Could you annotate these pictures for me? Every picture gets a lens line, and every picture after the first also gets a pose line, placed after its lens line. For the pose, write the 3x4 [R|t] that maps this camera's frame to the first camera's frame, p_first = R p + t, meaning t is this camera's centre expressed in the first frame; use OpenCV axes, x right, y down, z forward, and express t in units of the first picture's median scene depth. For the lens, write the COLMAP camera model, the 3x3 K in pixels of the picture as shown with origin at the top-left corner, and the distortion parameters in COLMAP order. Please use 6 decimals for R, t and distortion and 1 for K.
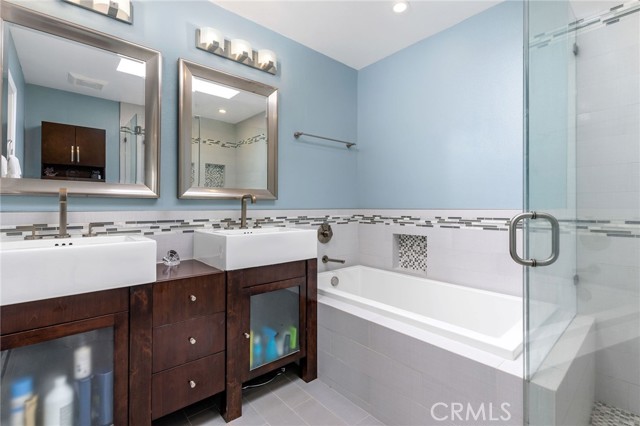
lens RADIAL K [[285.8, 0, 319.9], [0, 285.8, 210.9], [0, 0, 1]] dist [-0.000638, -0.000789]
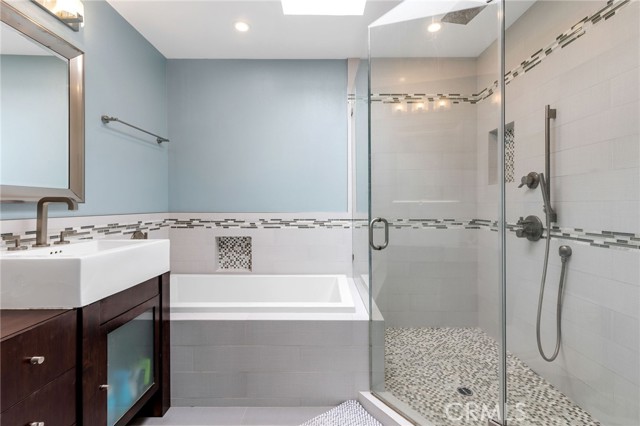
lens RADIAL K [[285.8, 0, 321.4], [0, 285.8, 211.1], [0, 0, 1]] dist [-0.000638, -0.000789]
pose [[0.669493, -0.011313, 0.742732, -0.272737], [0.007542, 0.999936, 0.008433, -0.019078], [-0.742780, -0.000044, 0.669536, 0.047996]]
